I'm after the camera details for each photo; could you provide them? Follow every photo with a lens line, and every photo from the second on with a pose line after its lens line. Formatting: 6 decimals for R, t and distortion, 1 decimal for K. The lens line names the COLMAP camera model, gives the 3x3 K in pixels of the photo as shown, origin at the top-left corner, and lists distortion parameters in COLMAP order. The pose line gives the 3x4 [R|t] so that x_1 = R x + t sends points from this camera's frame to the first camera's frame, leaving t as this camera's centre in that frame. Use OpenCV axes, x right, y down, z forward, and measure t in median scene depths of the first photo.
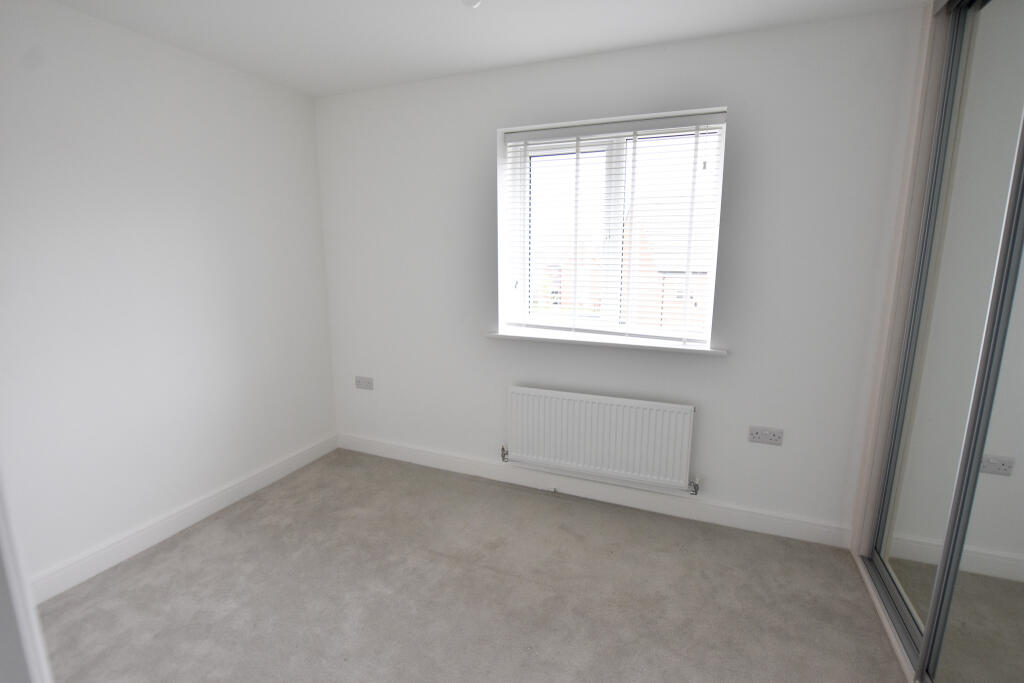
lens RADIAL K [[365.3, 0, 513.5], [0, 365.3, 278.9], [0, 0, 1]] dist [0.010442, -0.000005]
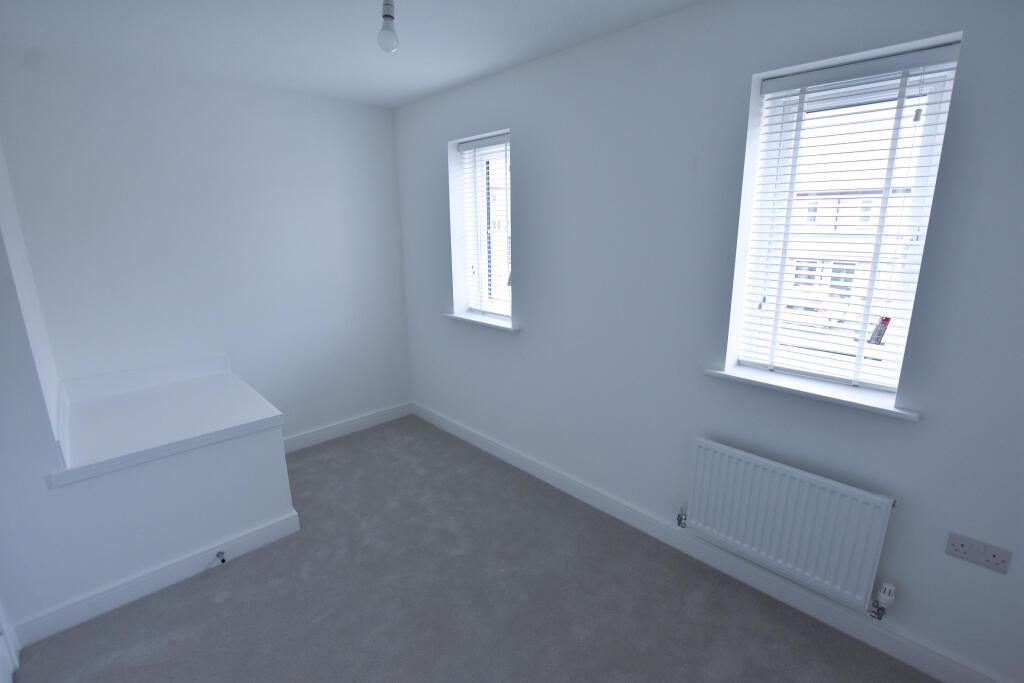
lens RADIAL K [[481.0, 0, 512.0], [0, 481.0, 341.5], [0, 0, 1]] dist [-0.033438, -0.000060]
pose [[0.866143, 0.116171, -0.486108, 0.260487], [-0.064401, 0.990445, 0.121950, 0.006085], [0.495630, -0.074320, 0.865348, -0.074338]]
